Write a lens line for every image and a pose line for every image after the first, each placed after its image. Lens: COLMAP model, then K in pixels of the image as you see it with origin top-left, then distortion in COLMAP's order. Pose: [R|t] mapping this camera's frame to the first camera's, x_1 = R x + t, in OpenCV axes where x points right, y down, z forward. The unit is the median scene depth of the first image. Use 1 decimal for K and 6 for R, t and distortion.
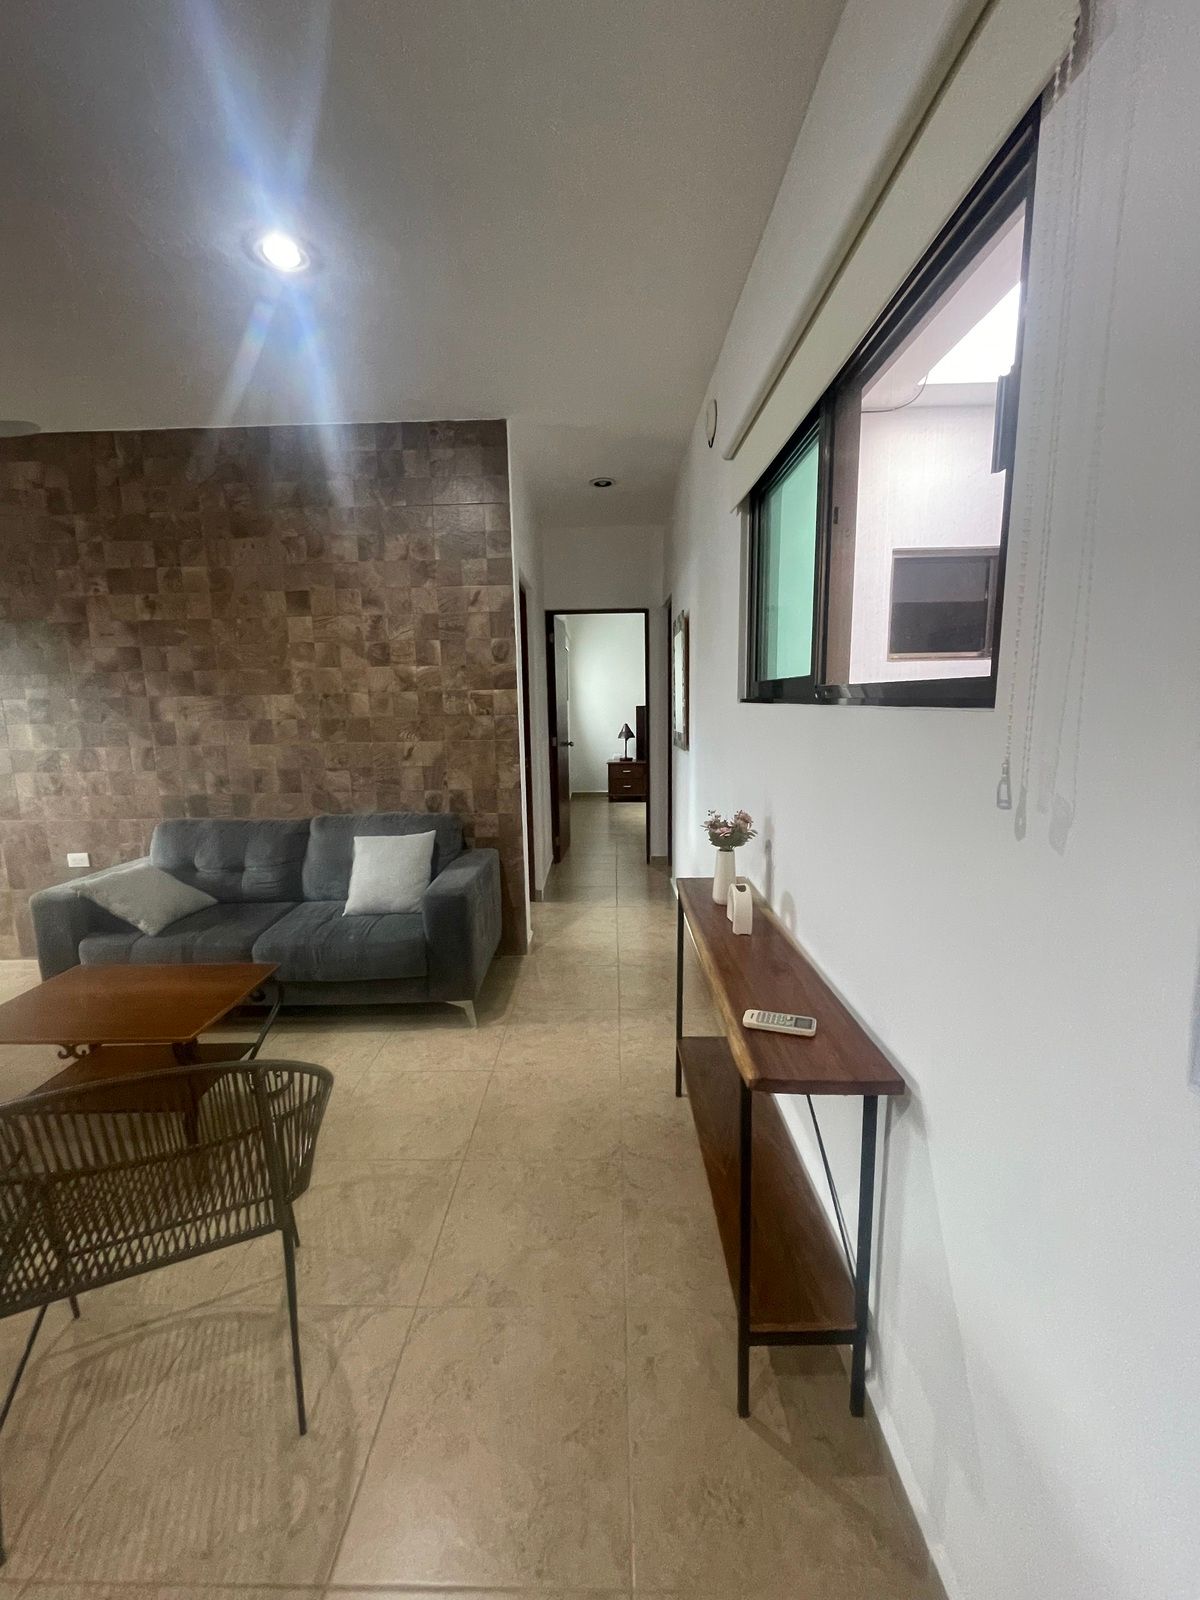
lens RADIAL K [[650.6, 0, 599.9], [0, 650.6, 802.7], [0, 0, 1]] dist [-0.001568, 0.000157]
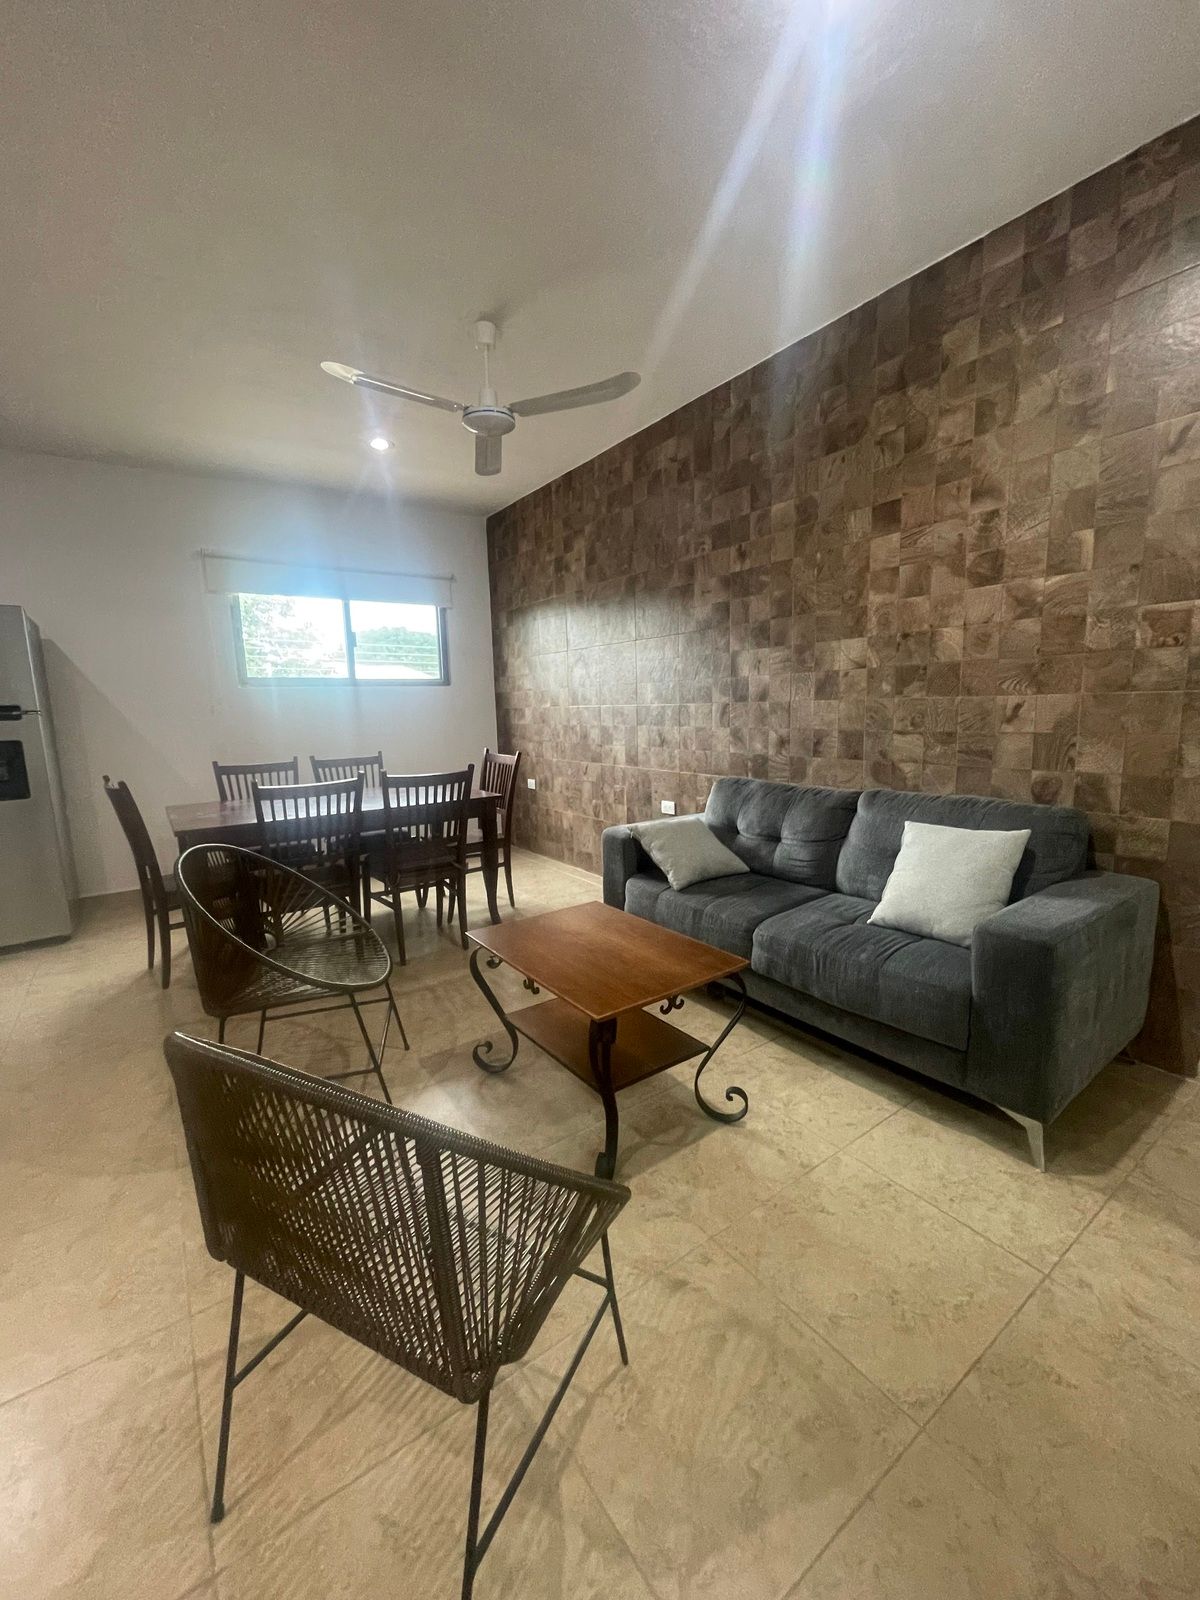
lens RADIAL K [[650.6, 0, 600.7], [0, 650.6, 803.0], [0, 0, 1]] dist [-0.001568, 0.000157]
pose [[0.595142, 0.123101, -0.794136, -0.002662], [-0.111294, 0.991301, 0.070258, 0.017490], [0.795876, 0.046569, 0.603665, 0.266754]]
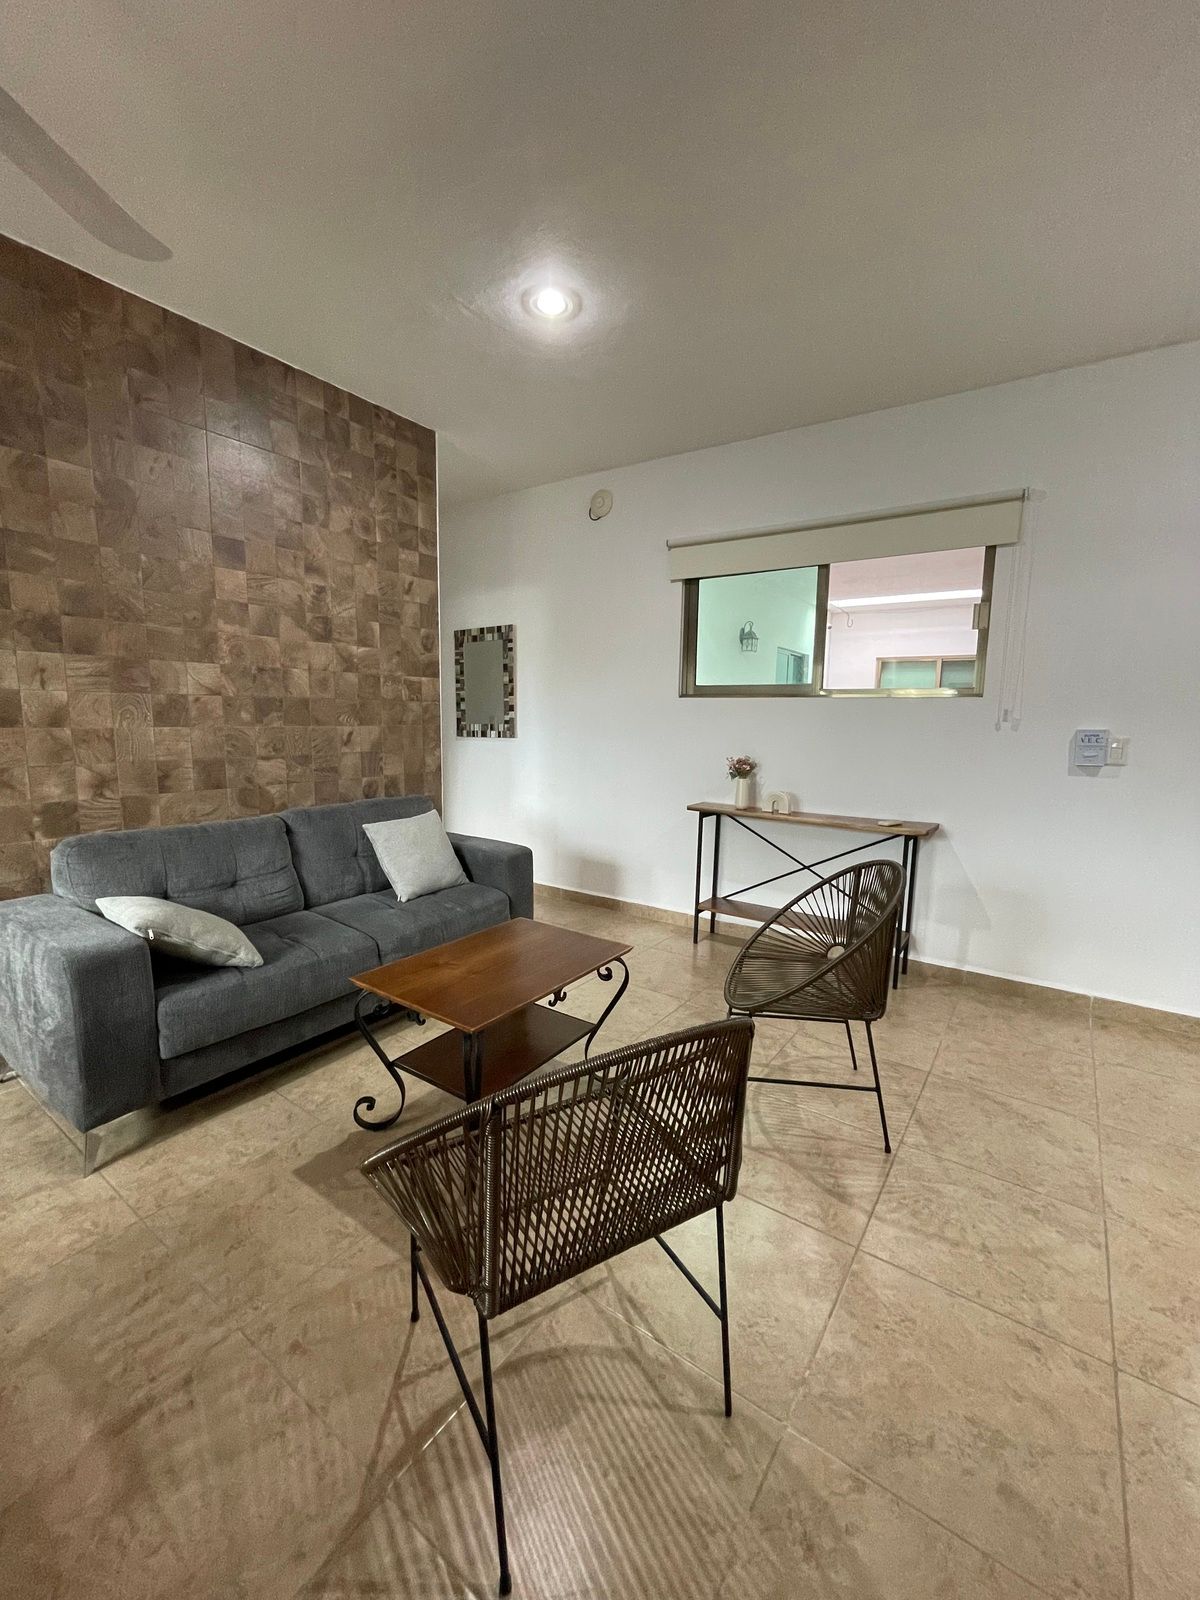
lens RADIAL K [[650.6, 0, 599.1], [0, 650.6, 803.2], [0, 0, 1]] dist [-0.001568, 0.000157]
pose [[0.566075, -0.084355, 0.820026, -0.891602], [0.106032, 0.993938, 0.029050, 0.028794], [-0.817506, 0.070505, 0.571588, 0.182552]]
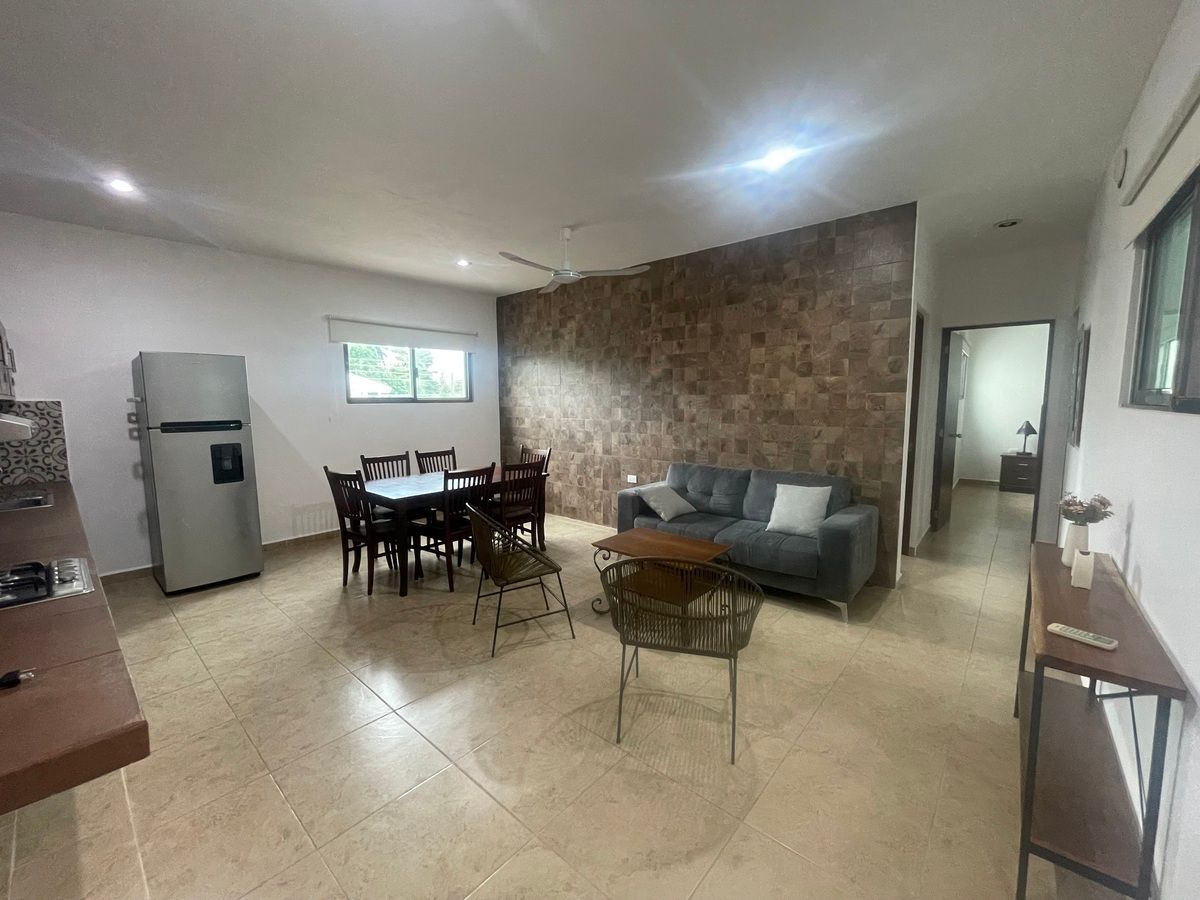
lens RADIAL K [[488.0, 0, 602.7], [0, 488.0, 449.6], [0, 0, 1]] dist [-0.001568, 0.000157]
pose [[0.767803, 0.080624, -0.635592, 0.044457], [-0.109018, 0.994024, -0.005605, 0.020905], [0.631342, 0.073595, 0.772004, -0.188570]]
